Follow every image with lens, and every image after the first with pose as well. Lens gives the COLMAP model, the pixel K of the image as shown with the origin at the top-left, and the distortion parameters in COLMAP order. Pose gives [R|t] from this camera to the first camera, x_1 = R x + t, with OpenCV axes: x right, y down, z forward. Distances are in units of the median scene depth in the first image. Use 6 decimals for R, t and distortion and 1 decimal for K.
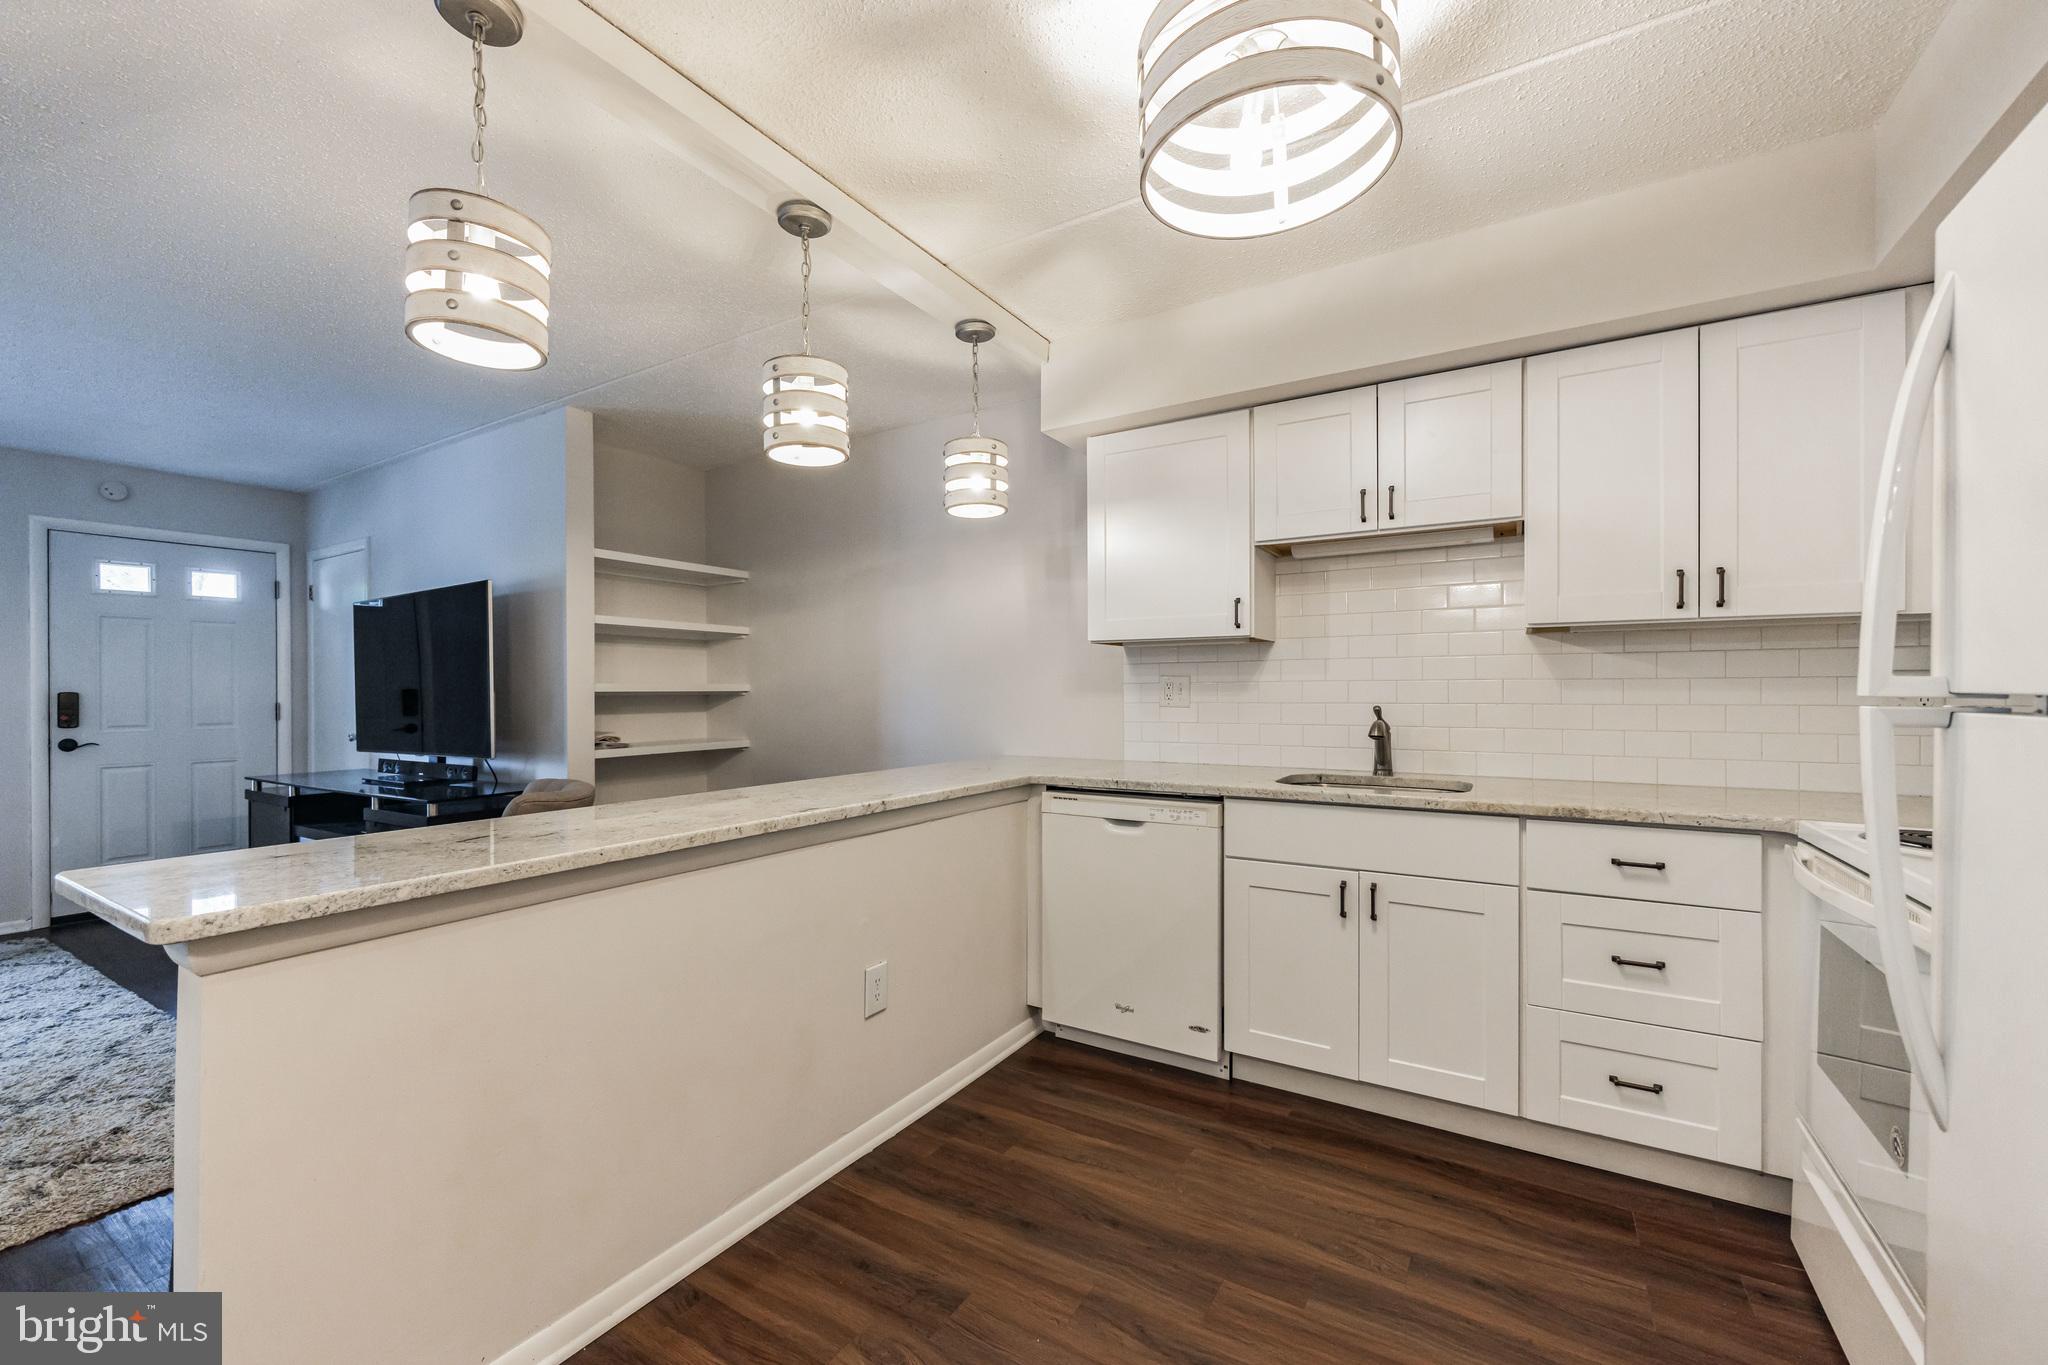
lens RADIAL K [[821.7, 0, 1018.6], [0, 821.7, 688.4], [0, 0, 1]] dist [-0.002188, 0.000261]
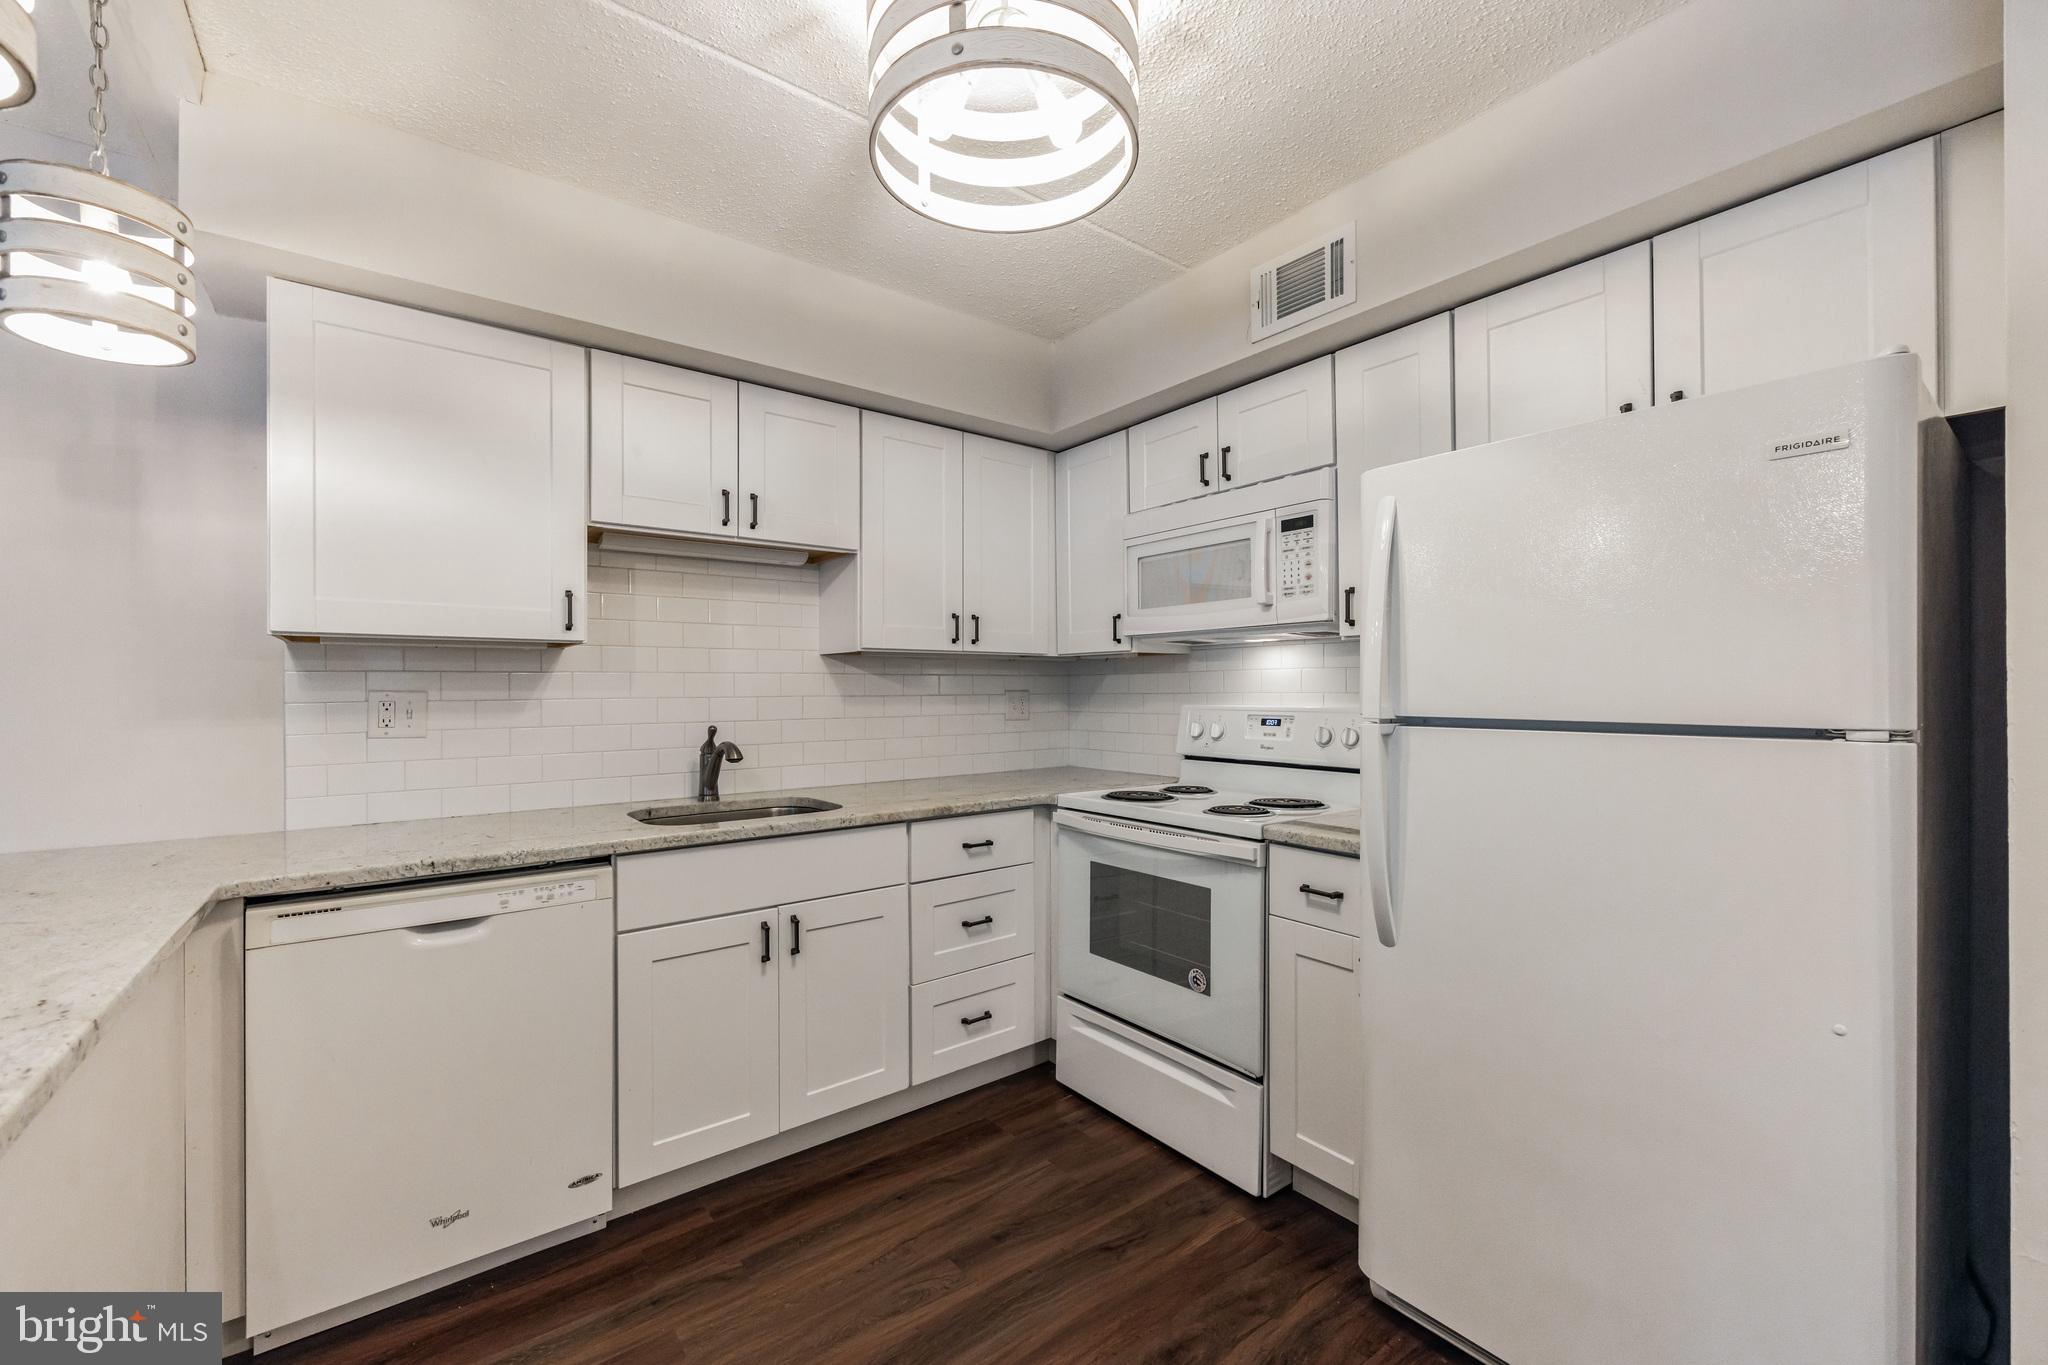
lens RADIAL K [[821.7, 0, 1018.6], [0, 821.7, 688.4], [0, 0, 1]] dist [-0.002188, 0.000261]
pose [[0.353425, 0.002392, 0.935460, -0.325892], [0.001968, 0.999993, -0.003301, -0.018380], [-0.935461, 0.003008, 0.353417, 0.382172]]
